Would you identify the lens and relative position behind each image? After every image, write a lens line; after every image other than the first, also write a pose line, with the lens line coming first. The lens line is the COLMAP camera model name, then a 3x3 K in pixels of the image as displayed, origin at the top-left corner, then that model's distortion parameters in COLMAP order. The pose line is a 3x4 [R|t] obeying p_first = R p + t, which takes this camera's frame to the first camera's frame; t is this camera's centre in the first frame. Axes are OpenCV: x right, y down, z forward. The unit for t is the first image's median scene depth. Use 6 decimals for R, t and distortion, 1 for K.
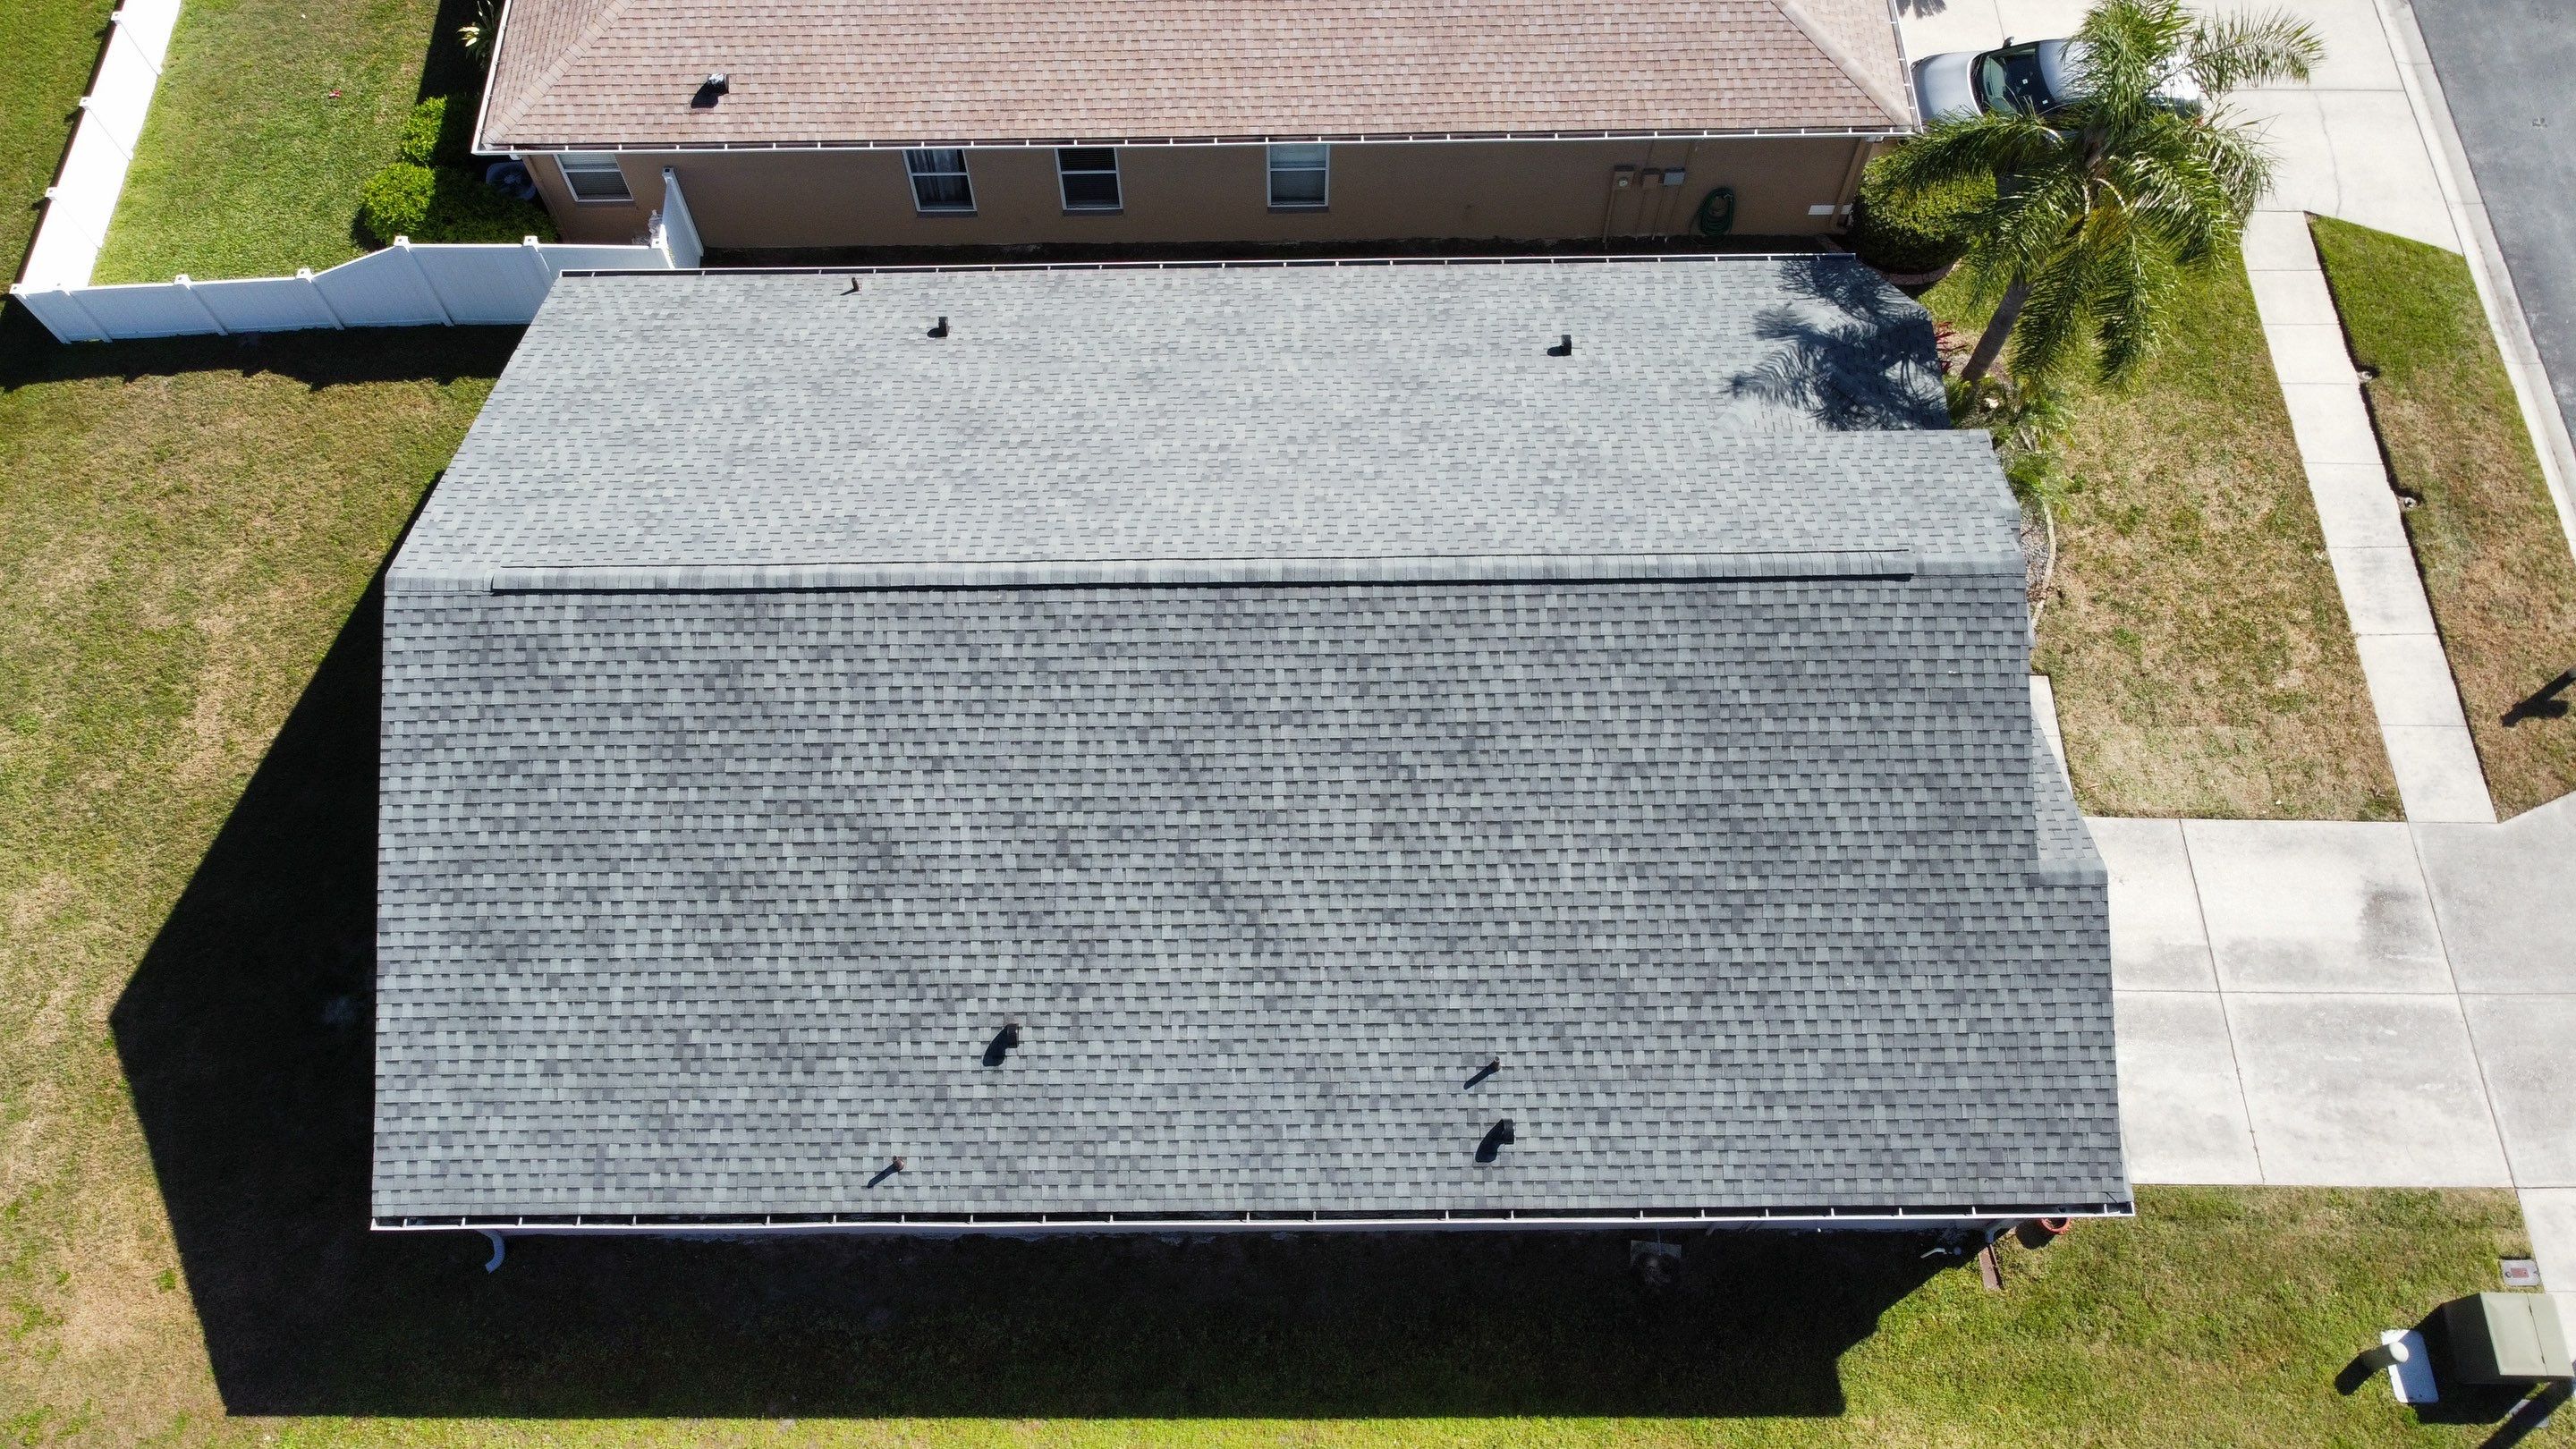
lens RADIAL K [[1961.4, 0, 1251.0], [0, 1961.4, 688.9], [0, 0, 1]] dist [0.014227, -0.024450]
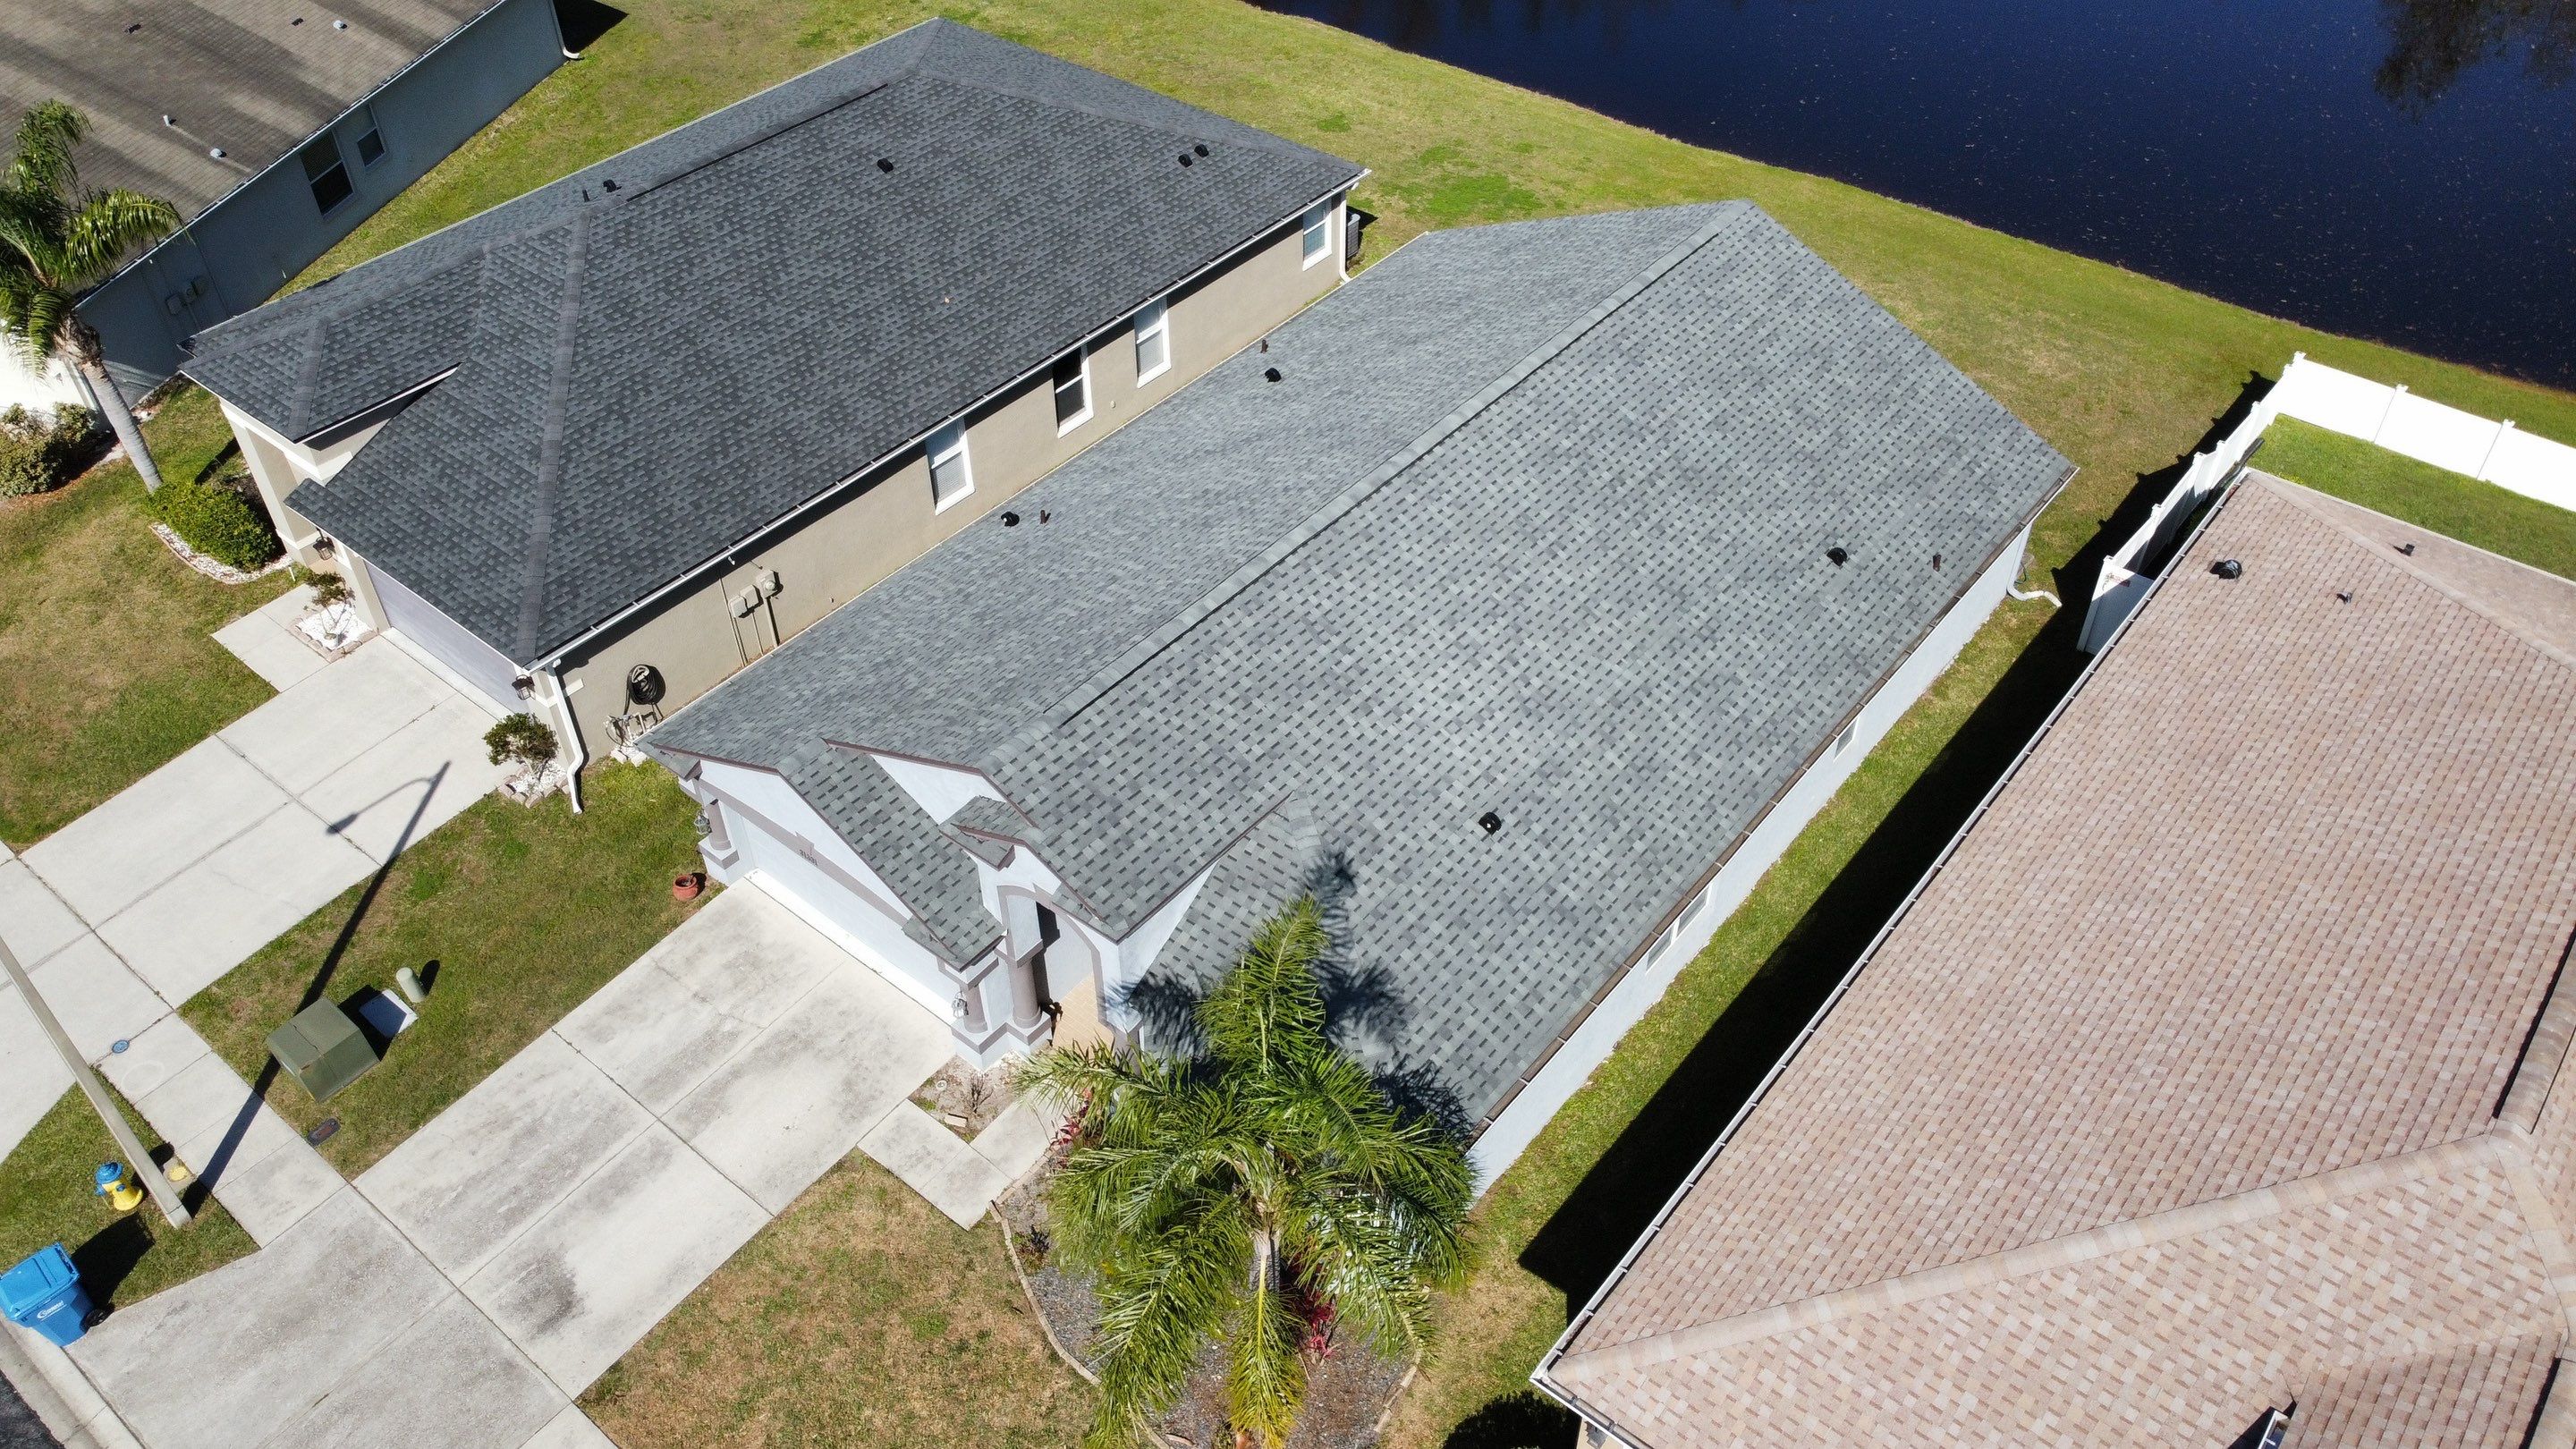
lens RADIAL K [[1956.5, 0, 1261.2], [0, 1956.5, 703.3], [0, 0, 1]] dist [-0.001957, 0.004598]
pose [[-0.641128, 0.527483, -0.557419, 0.863016], [-0.669711, -0.029864, 0.742021, -0.949519], [0.374757, 0.849040, 0.372408, 0.626387]]
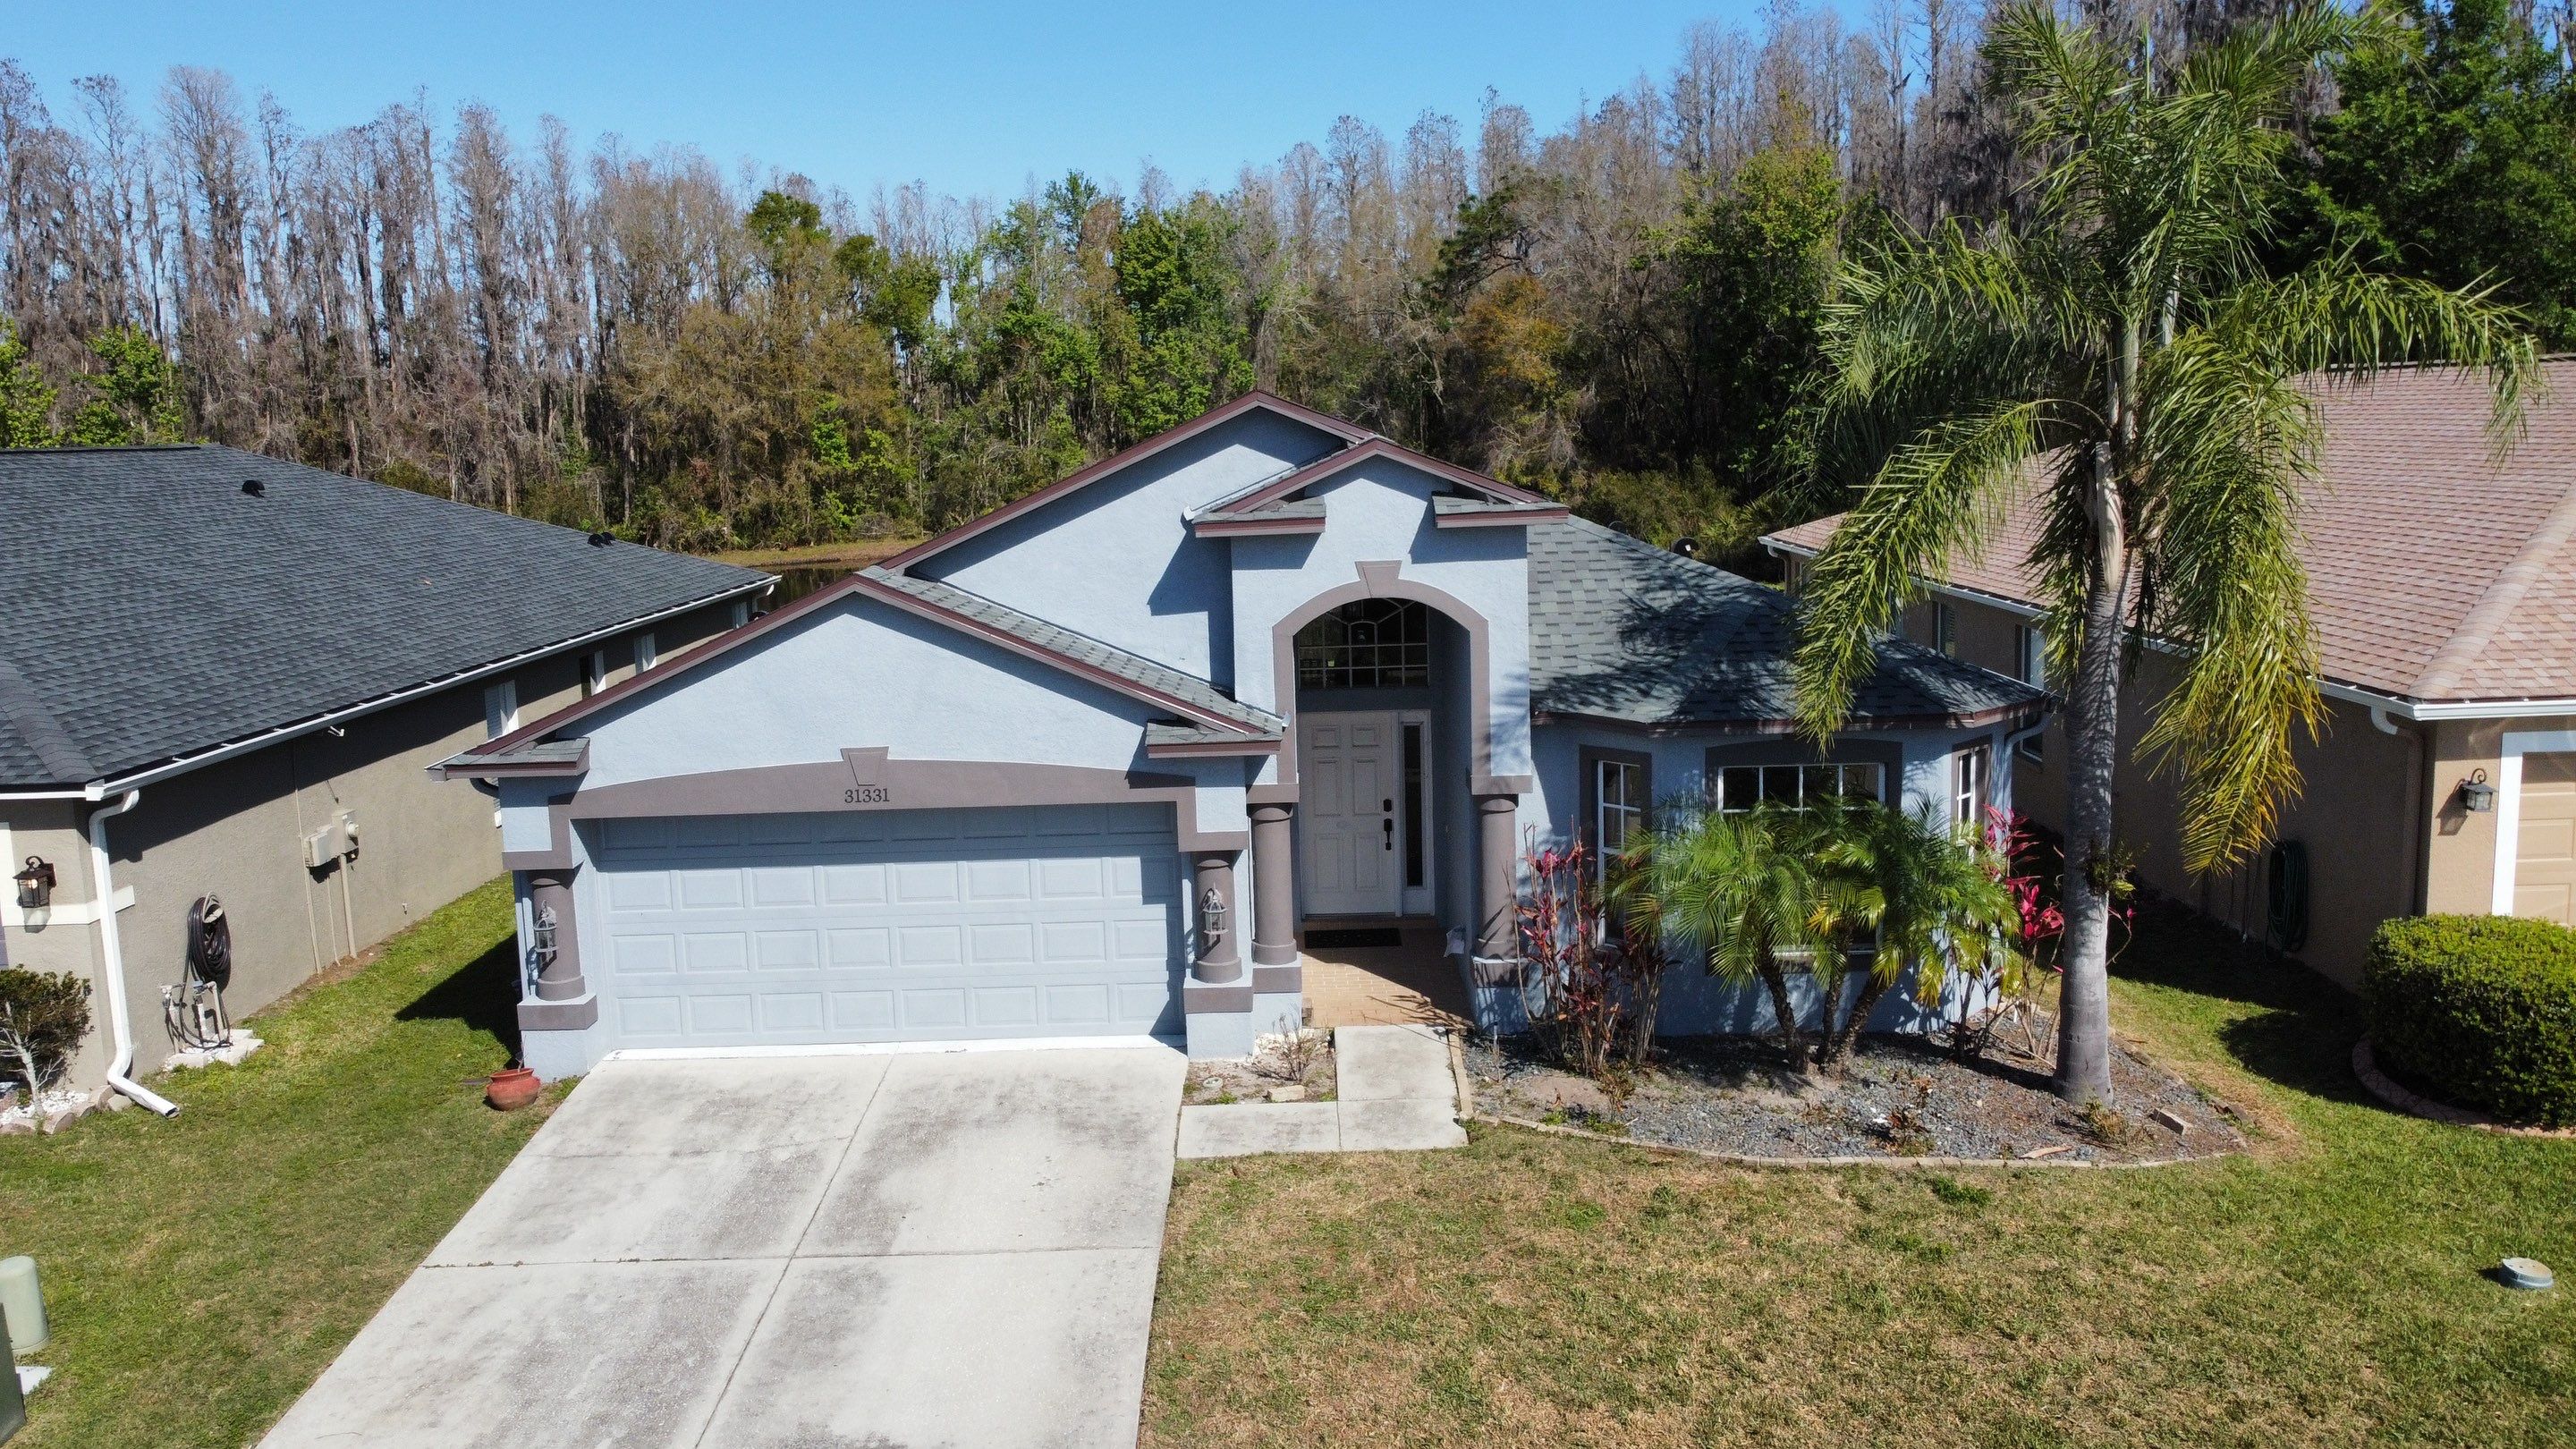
lens RADIAL K [[1956.5, 0, 1267.0], [0, 1956.5, 698.8], [0, 0, 1]] dist [-0.001957, 0.004598]
pose [[-0.012000, 0.155782, -0.987718, 1.113020], [-0.873506, 0.479125, 0.086180, -0.075373], [0.486666, 0.863812, 0.130327, 0.999220]]
